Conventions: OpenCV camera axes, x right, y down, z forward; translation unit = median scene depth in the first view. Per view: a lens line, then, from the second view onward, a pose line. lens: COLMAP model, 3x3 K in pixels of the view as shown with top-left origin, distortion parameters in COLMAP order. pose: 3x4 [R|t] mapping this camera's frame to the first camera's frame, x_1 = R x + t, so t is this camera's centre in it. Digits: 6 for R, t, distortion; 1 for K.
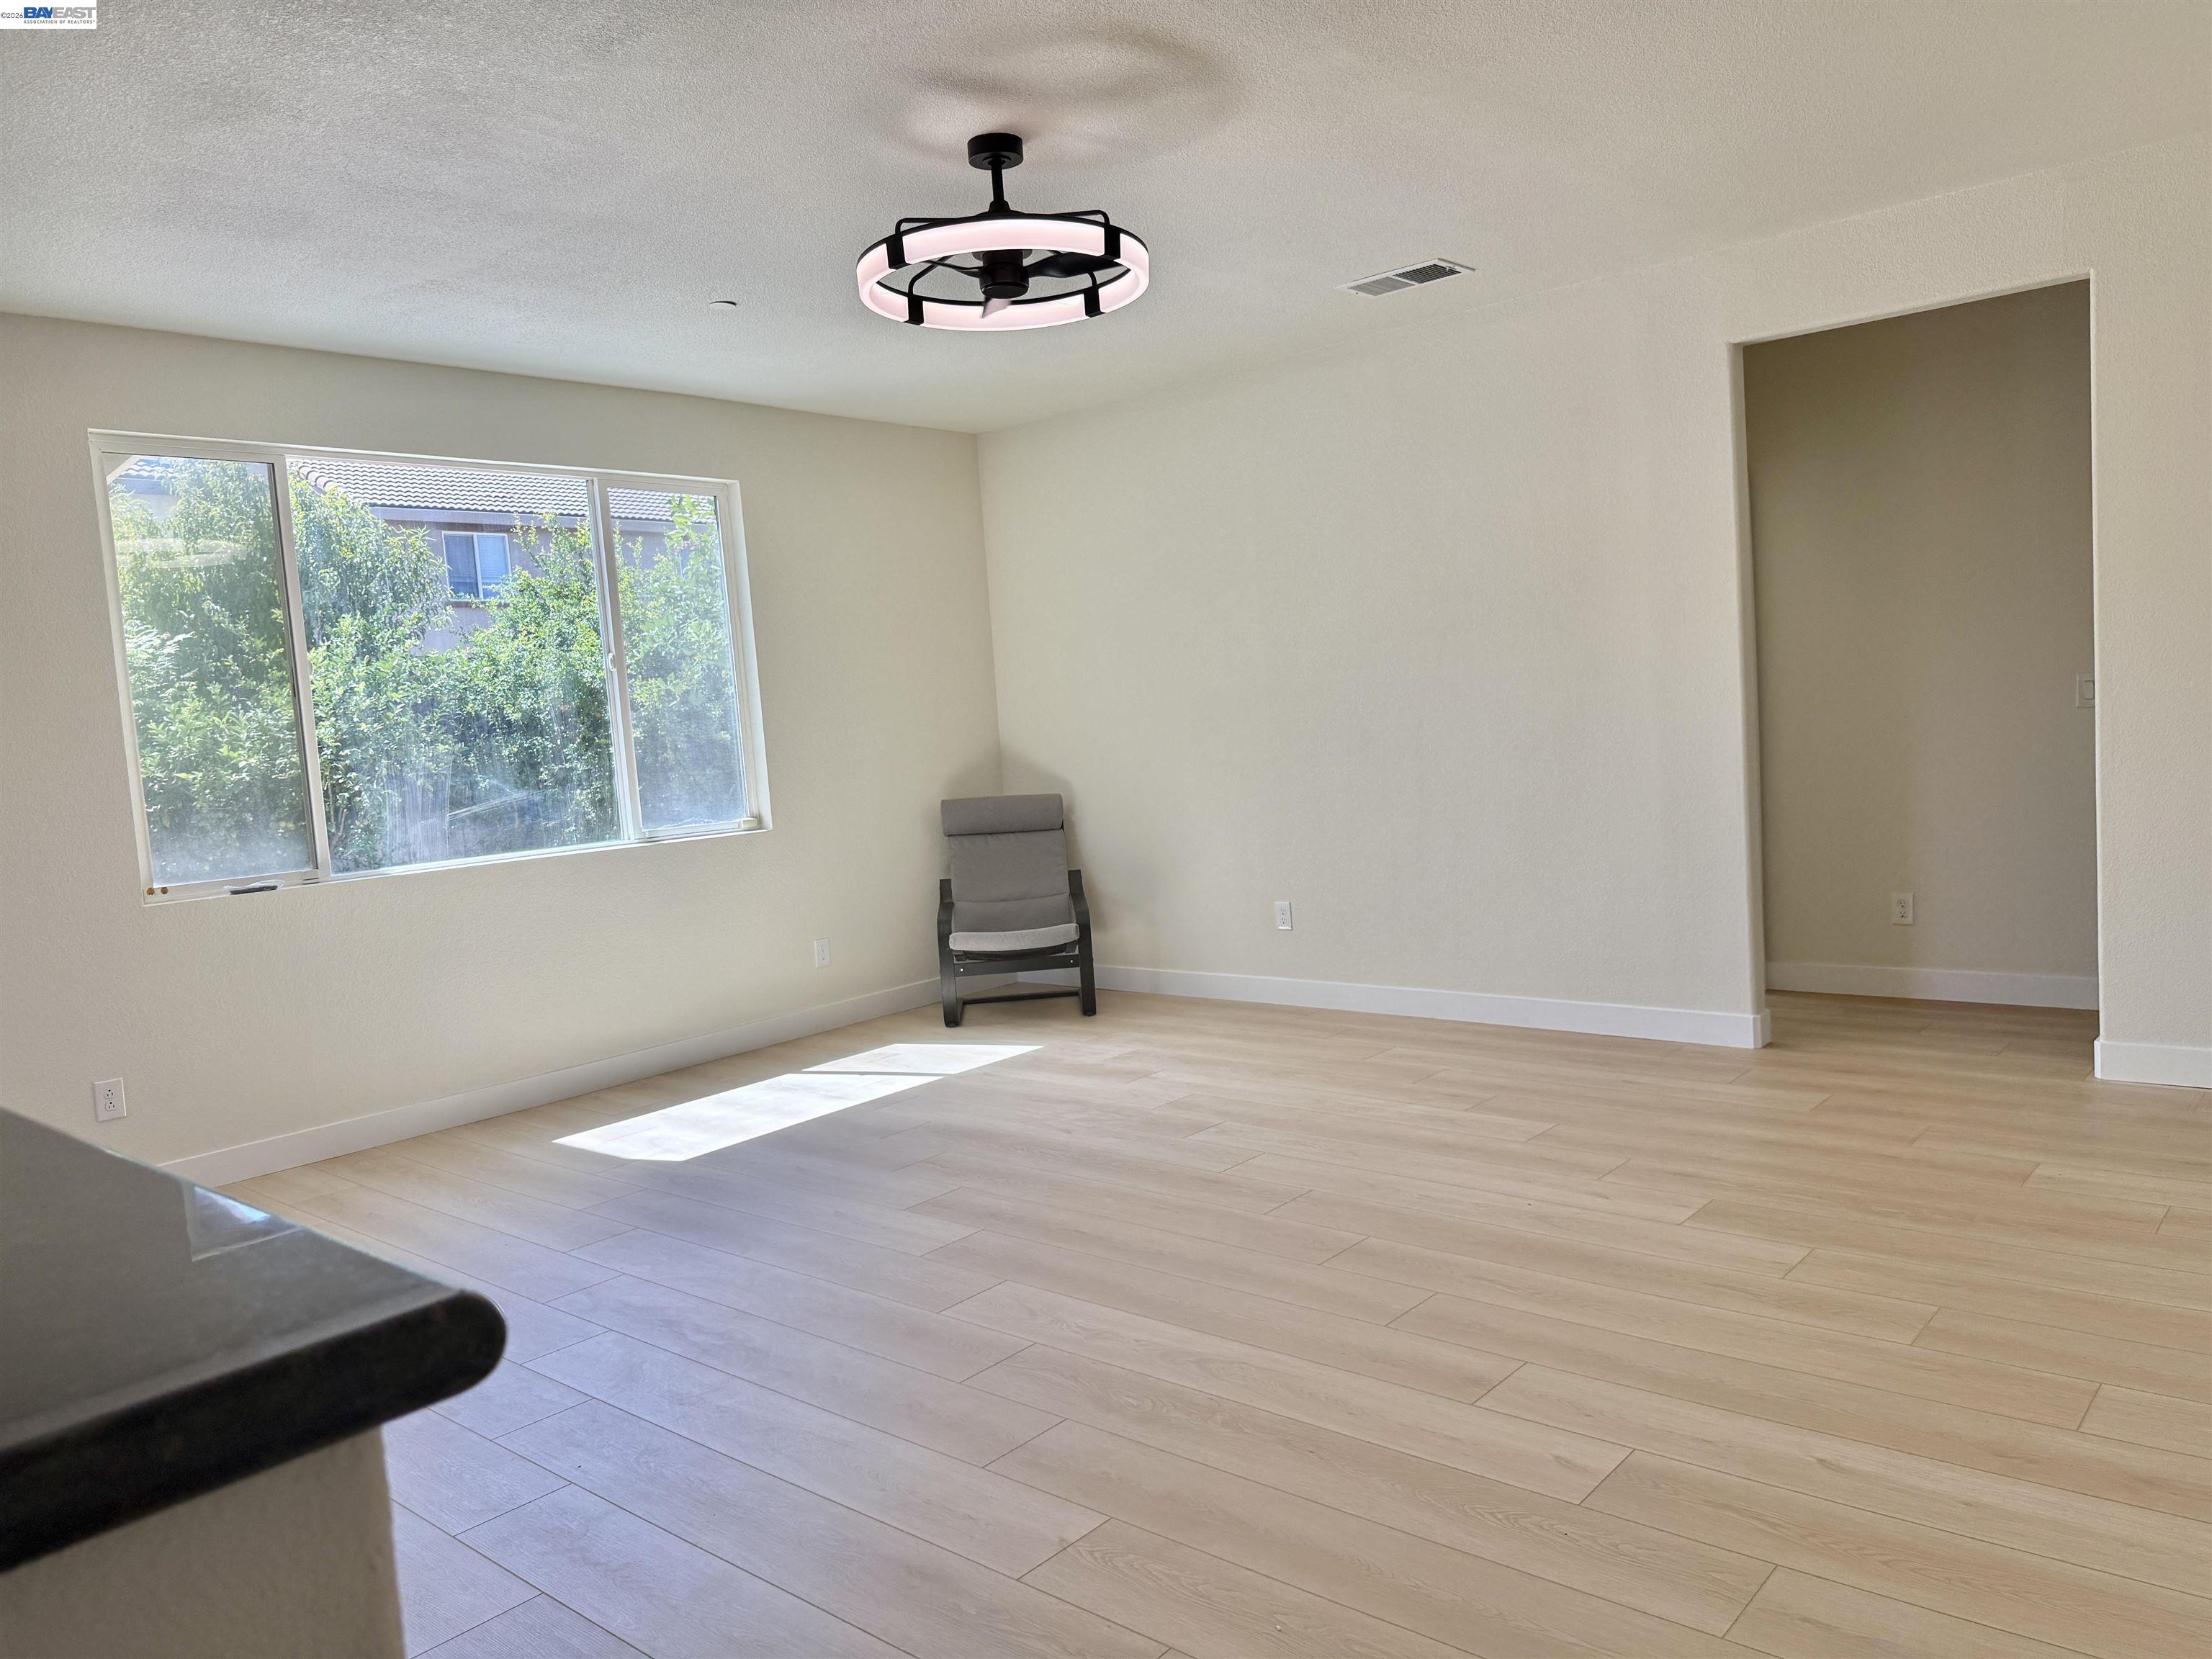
lens RADIAL K [[1562.9, 0, 1104.0], [0, 1562.9, 820.1], [0, 0, 1]] dist [0.086693, -0.090270]
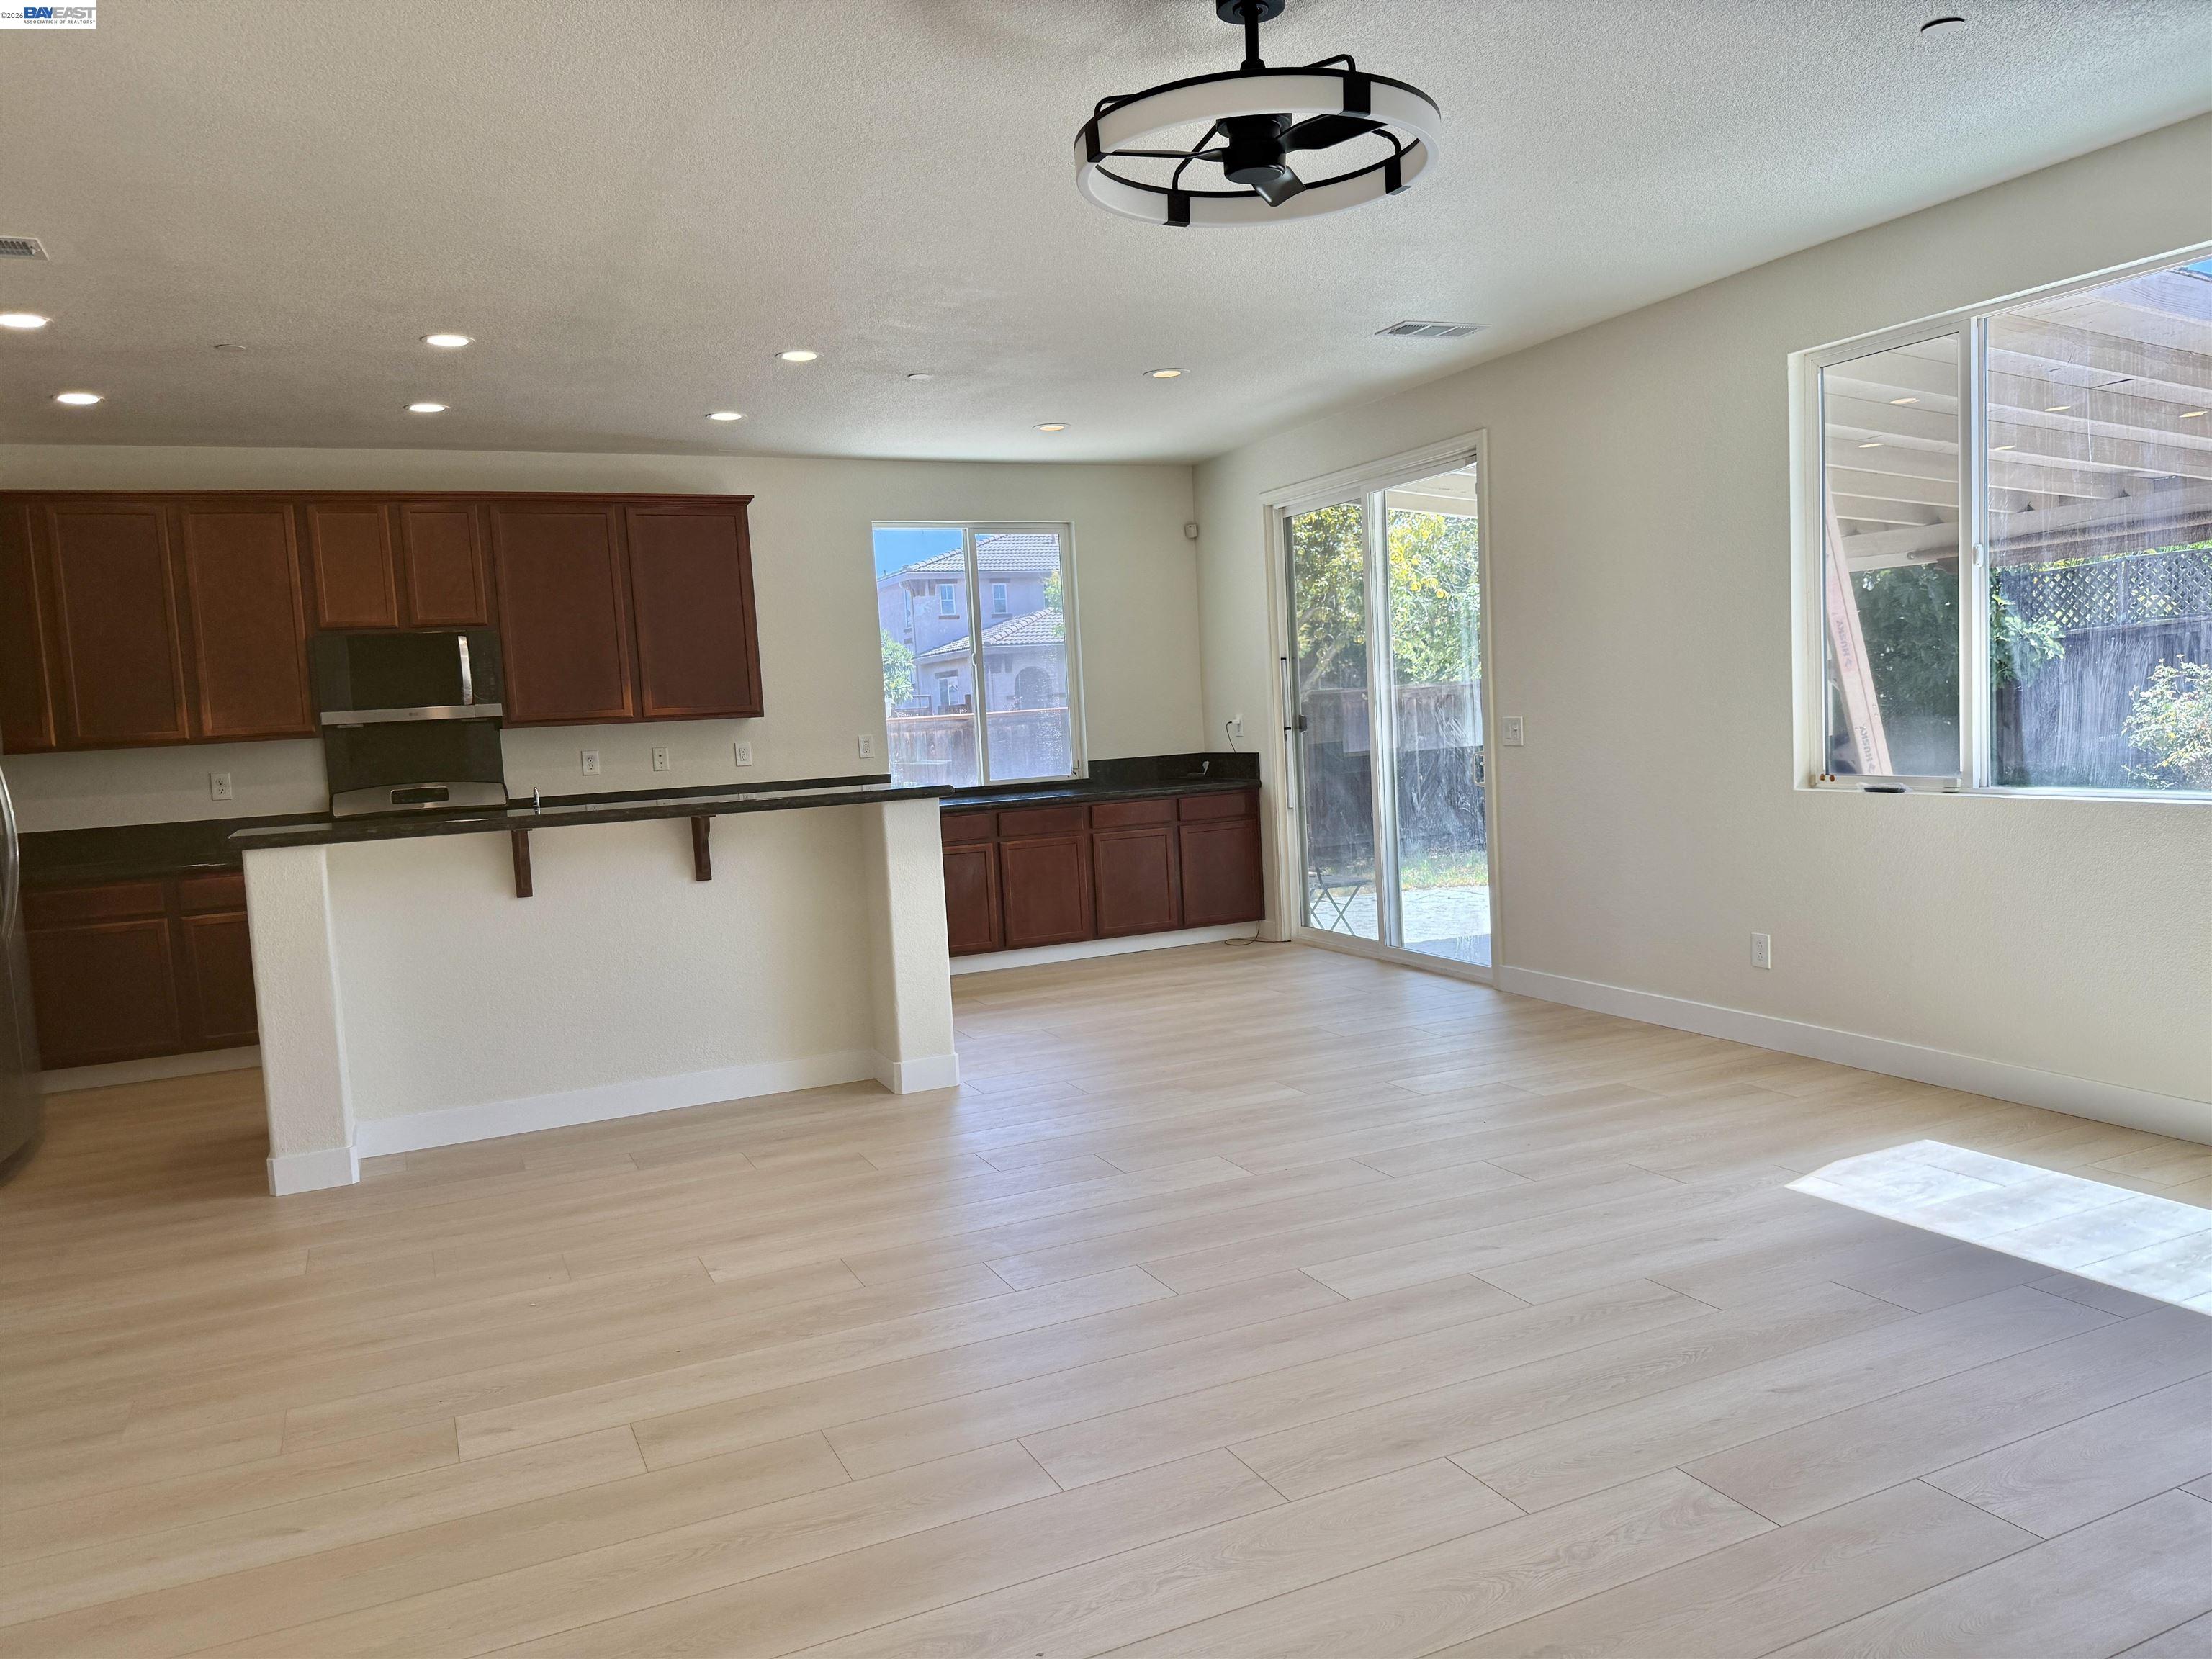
lens RADIAL K [[1562.9, 0, 1091.5], [0, 1562.9, 836.2], [0, 0, 1]] dist [0.086693, -0.090270]
pose [[-0.417656, 0.160952, -0.894236, 0.727979], [0.018727, 0.985501, 0.168633, -0.137570], [0.908412, 0.053684, -0.414614, 1.253796]]
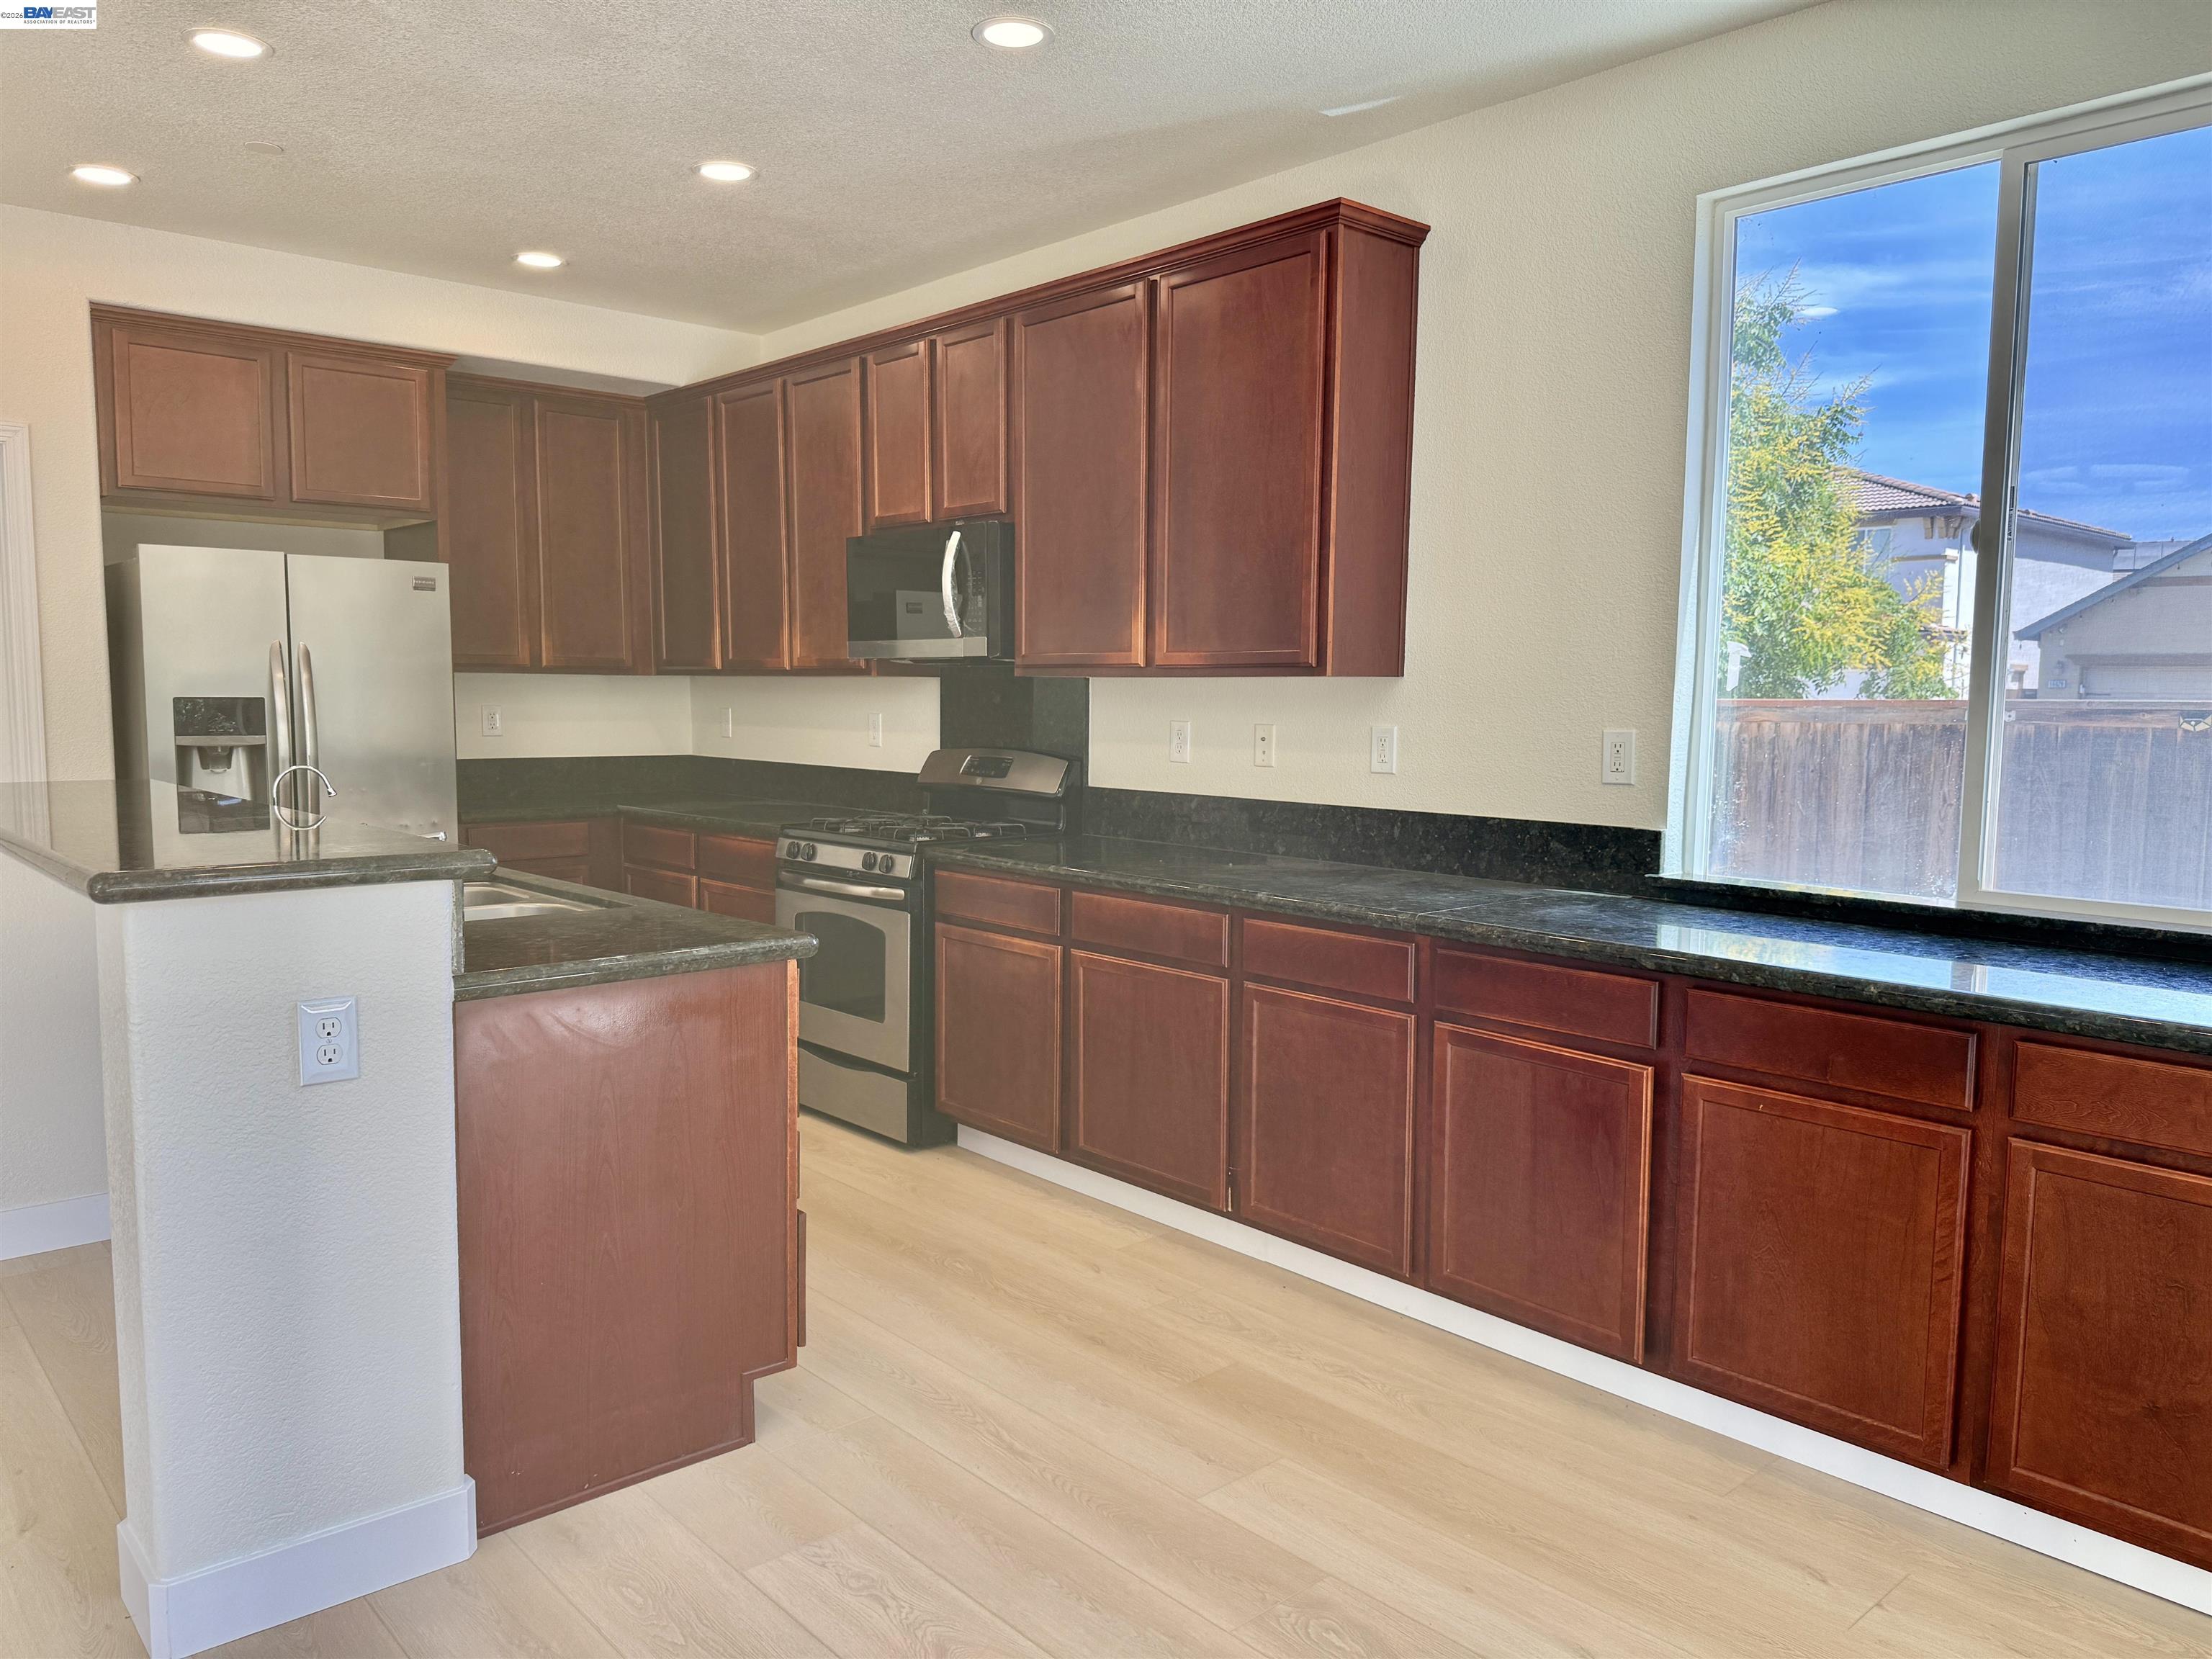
lens RADIAL K [[1562.9, 0, 1088.3], [0, 1562.9, 812.1], [0, 0, 1]] dist [0.086693, -0.090270]
pose [[-0.988874, 0.042250, 0.142627, -0.907202], [0.062415, 0.988181, 0.140011, -0.019492], [-0.135026, 0.147356, -0.979824, 0.990710]]
